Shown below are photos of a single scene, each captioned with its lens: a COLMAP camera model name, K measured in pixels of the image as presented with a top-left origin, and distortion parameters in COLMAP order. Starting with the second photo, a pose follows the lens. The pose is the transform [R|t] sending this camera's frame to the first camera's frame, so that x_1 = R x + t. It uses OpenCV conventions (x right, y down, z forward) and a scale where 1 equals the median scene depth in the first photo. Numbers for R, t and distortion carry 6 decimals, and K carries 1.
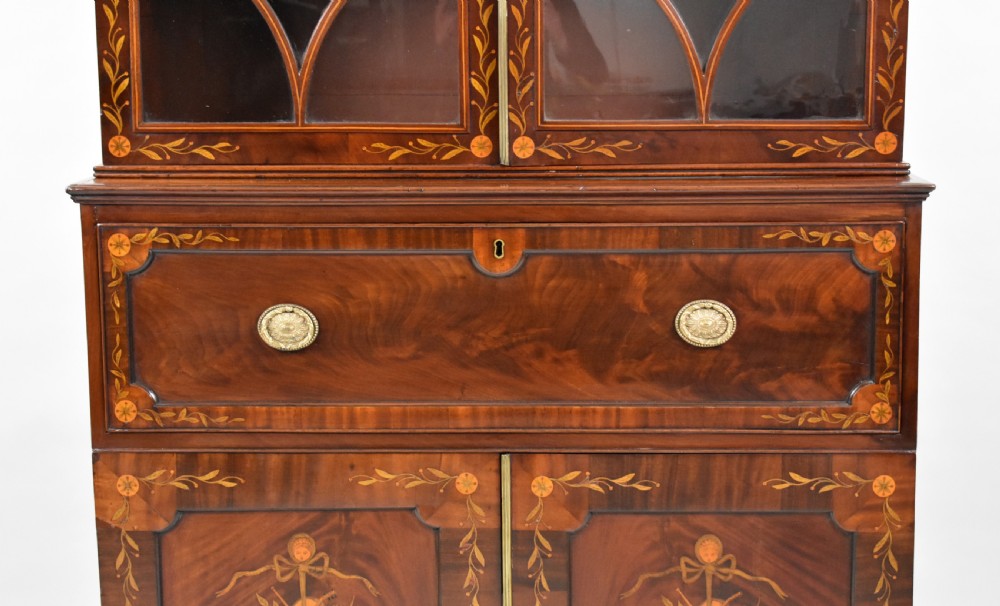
lens RADIAL K [[1753.5, 0, 502.9], [0, 1753.5, 299.6], [0, 0, 1]] dist [-0.010072, 0.000000]
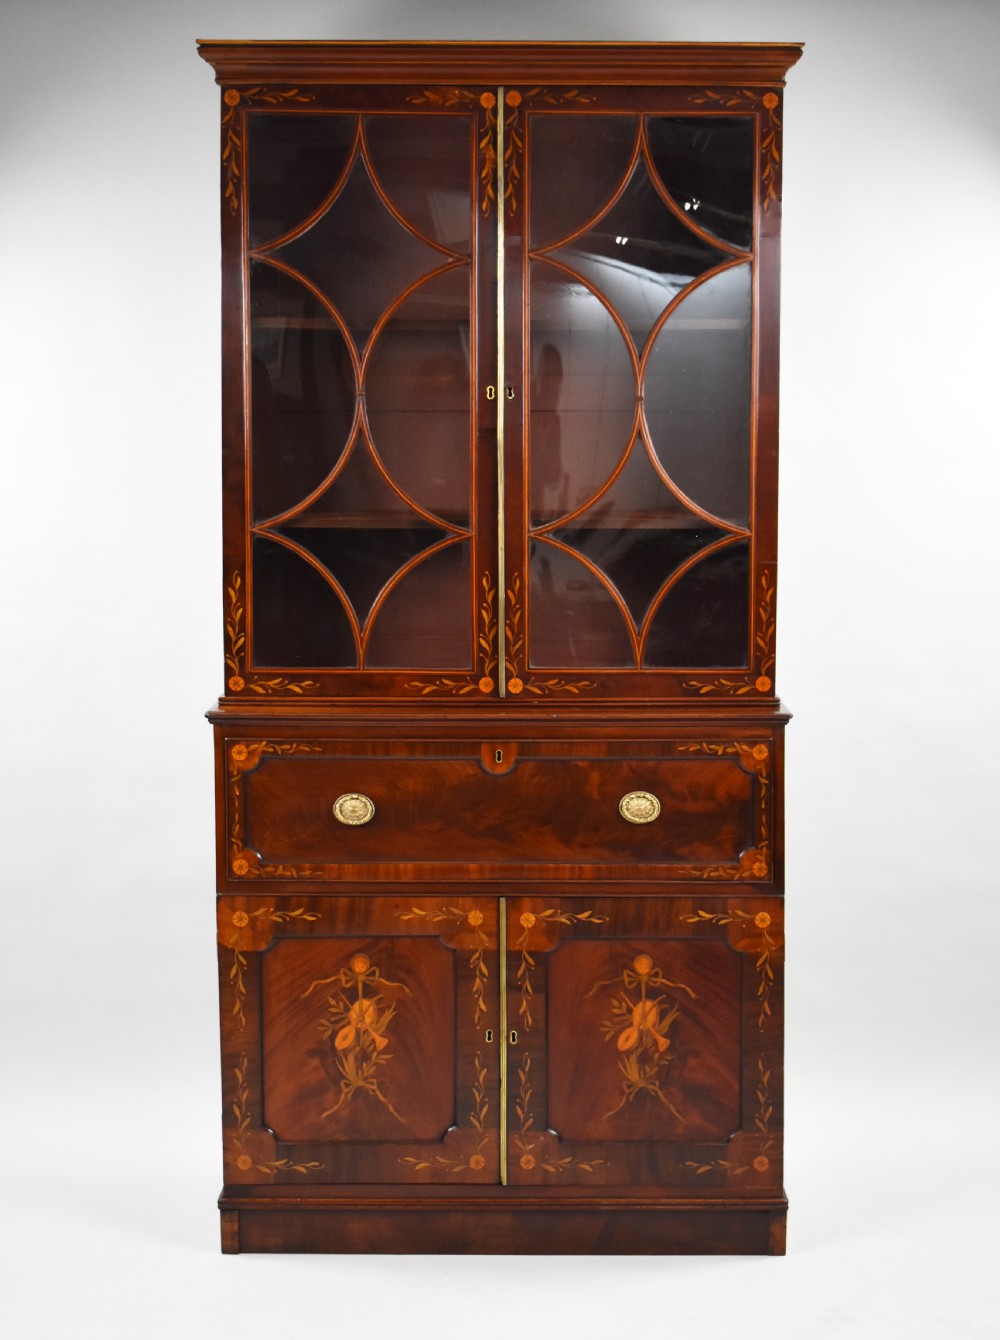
lens RADIAL K [[2022.2, 0, 514.8], [0, 2022.2, 607.1], [0, 0, 1]] dist [-0.049424, 0.000000]
pose [[0.999758, 0.004846, 0.021459, -0.025359], [-0.003039, 0.996507, -0.083454, -0.011827], [-0.021789, 0.083368, 0.996281, -0.683085]]
